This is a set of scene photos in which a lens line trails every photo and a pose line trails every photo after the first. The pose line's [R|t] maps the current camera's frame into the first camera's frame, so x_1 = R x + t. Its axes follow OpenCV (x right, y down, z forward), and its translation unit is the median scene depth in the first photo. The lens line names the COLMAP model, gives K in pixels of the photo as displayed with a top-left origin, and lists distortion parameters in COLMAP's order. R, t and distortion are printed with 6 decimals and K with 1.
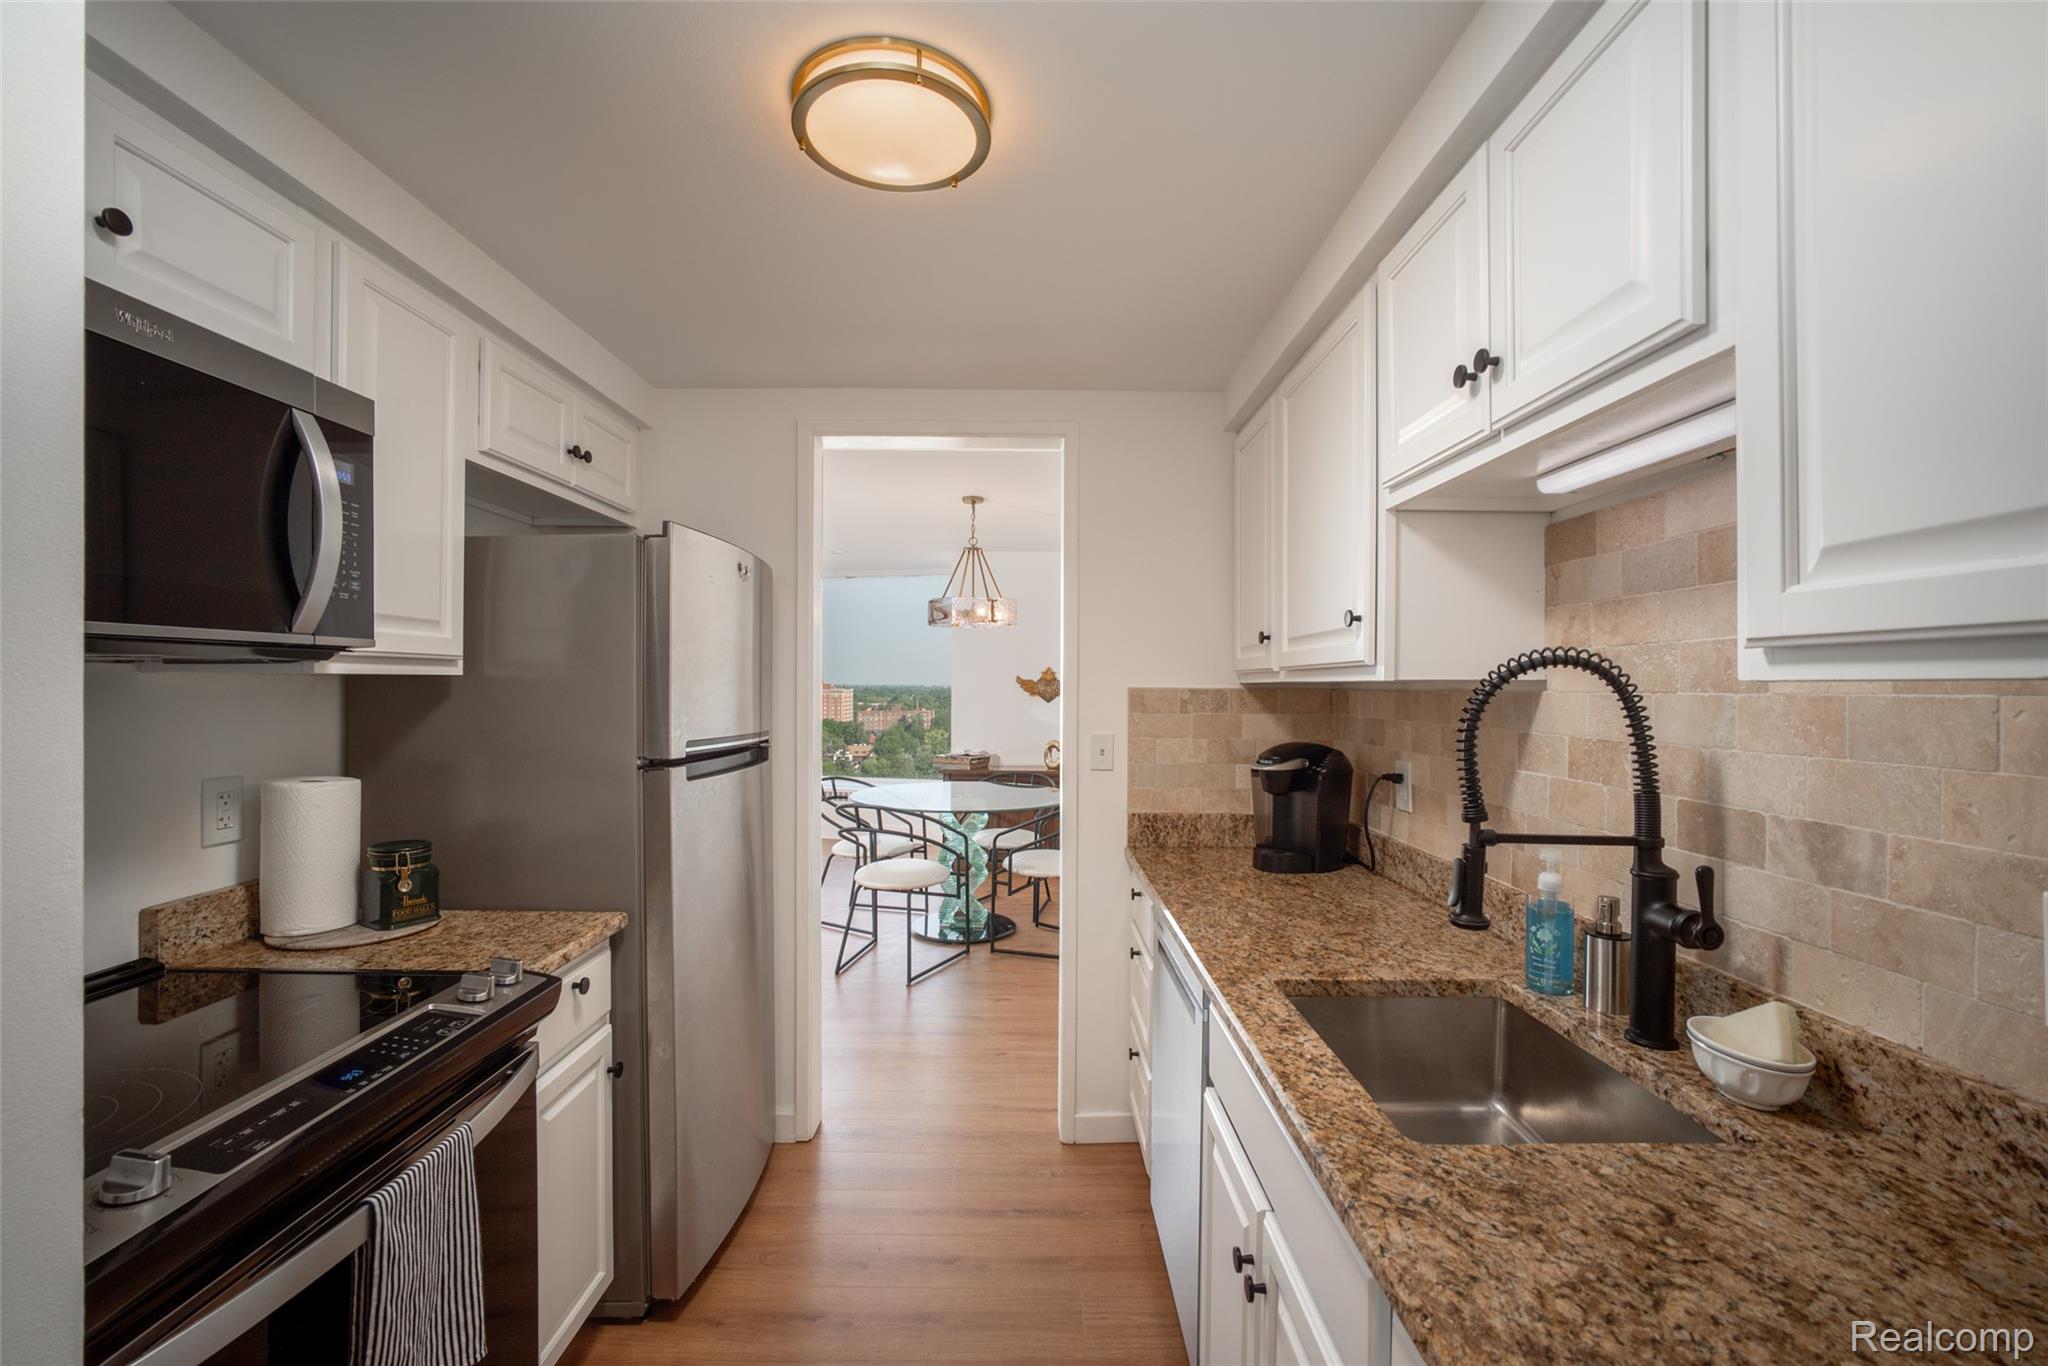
lens RADIAL K [[887.4, 0, 1020.7], [0, 887.4, 684.5], [0, 0, 1]] dist [-0.000009, -0.000039]
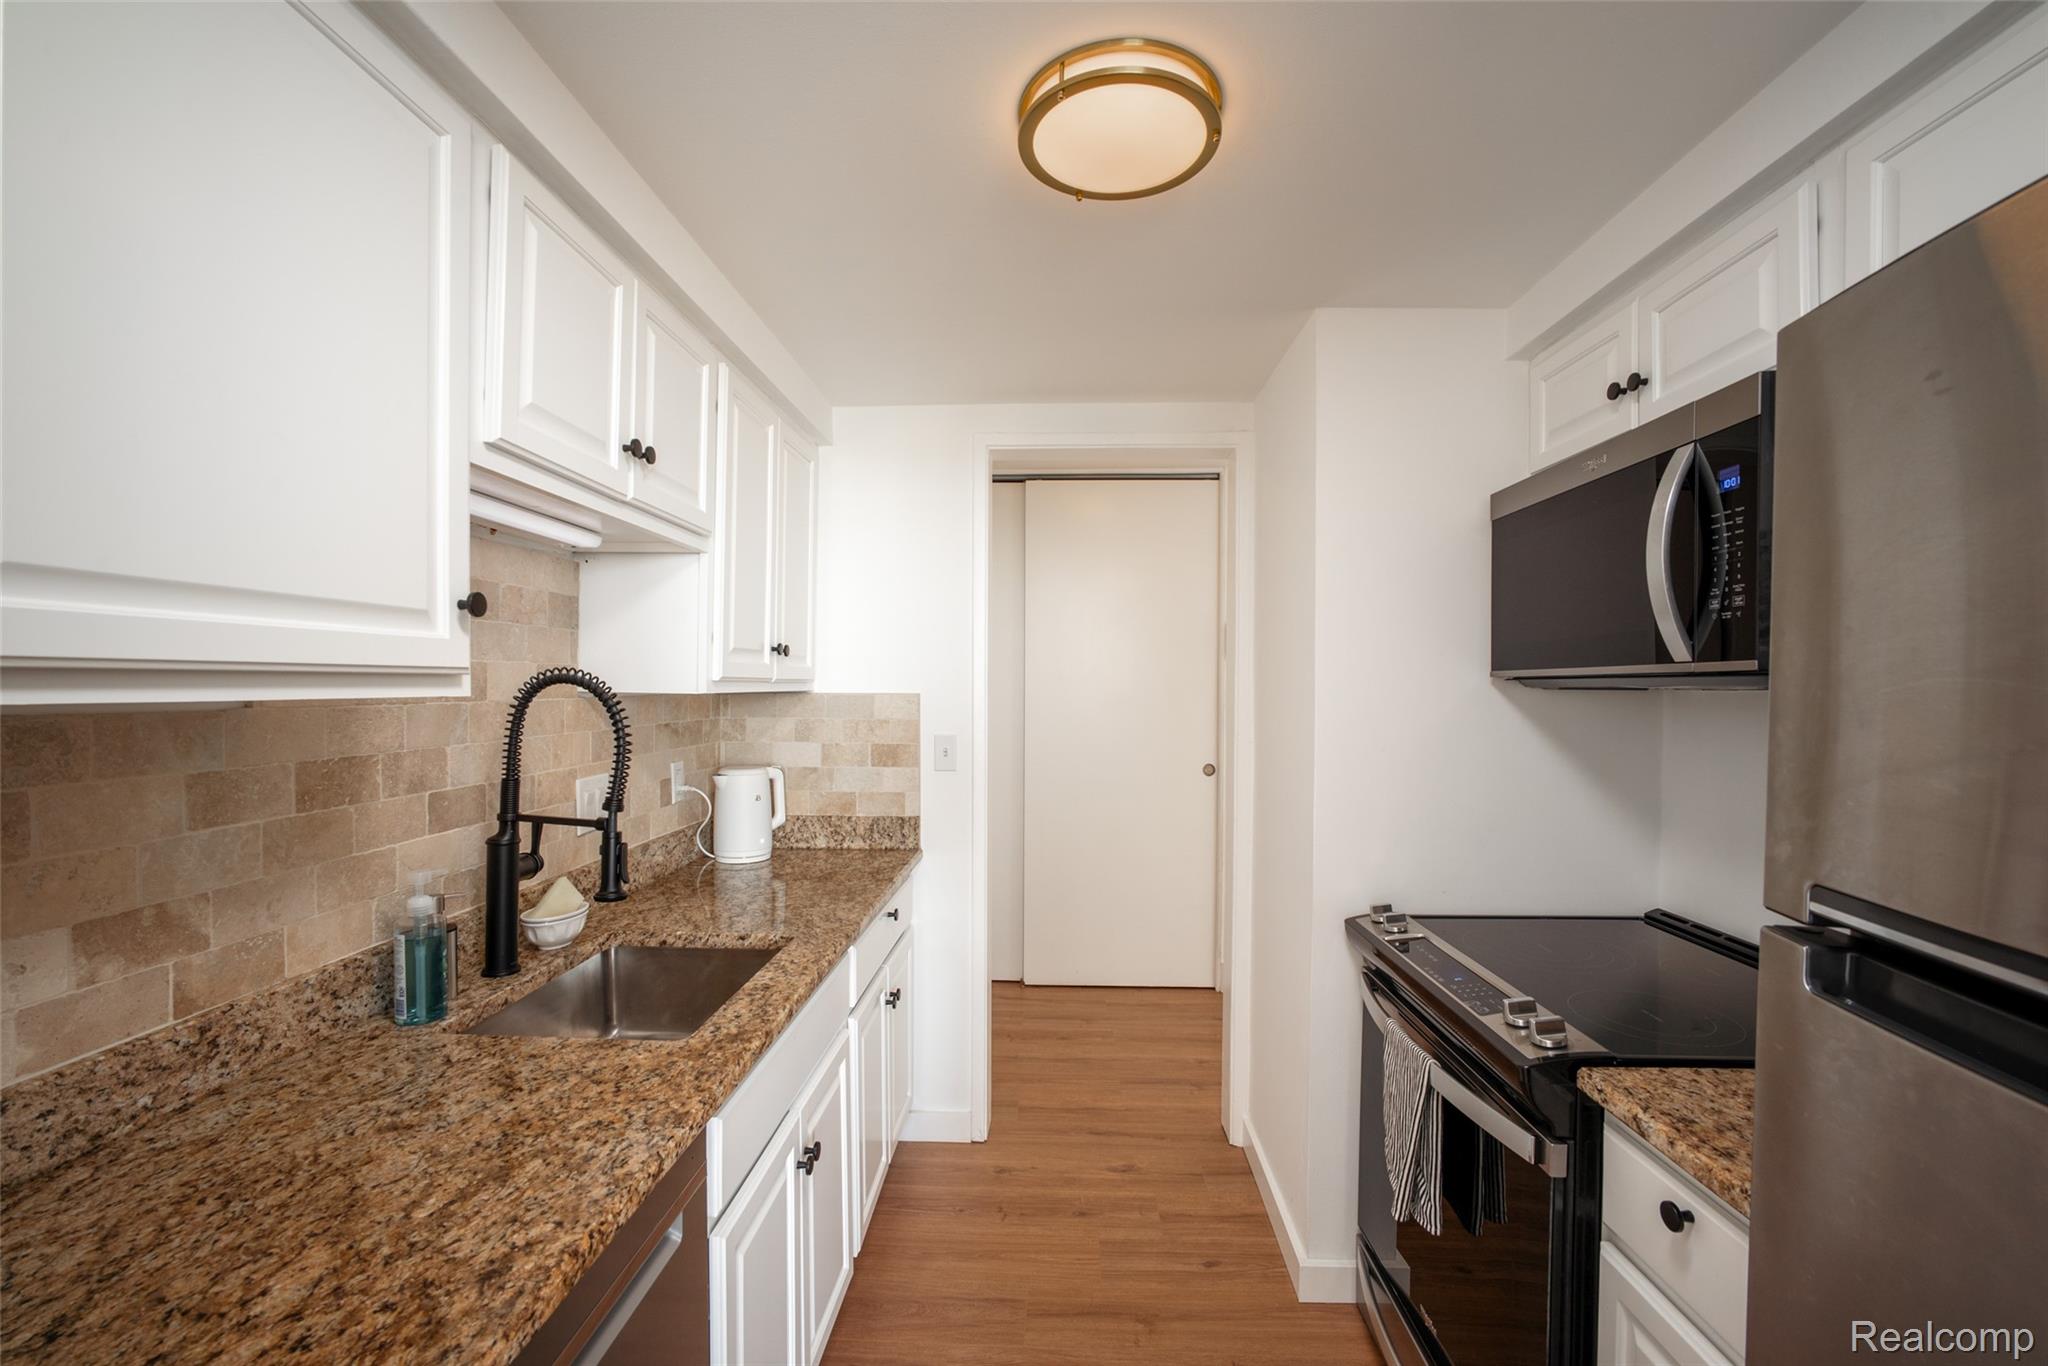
lens RADIAL K [[887.4, 0, 1027.2], [0, 887.4, 686.1], [0, 0, 1]] dist [-0.000009, -0.000039]
pose [[-0.999242, -0.010933, 0.037354, -0.093191], [-0.010909, 0.999940, 0.000863, -0.022985], [-0.037361, 0.000455, -0.999302, 2.117710]]
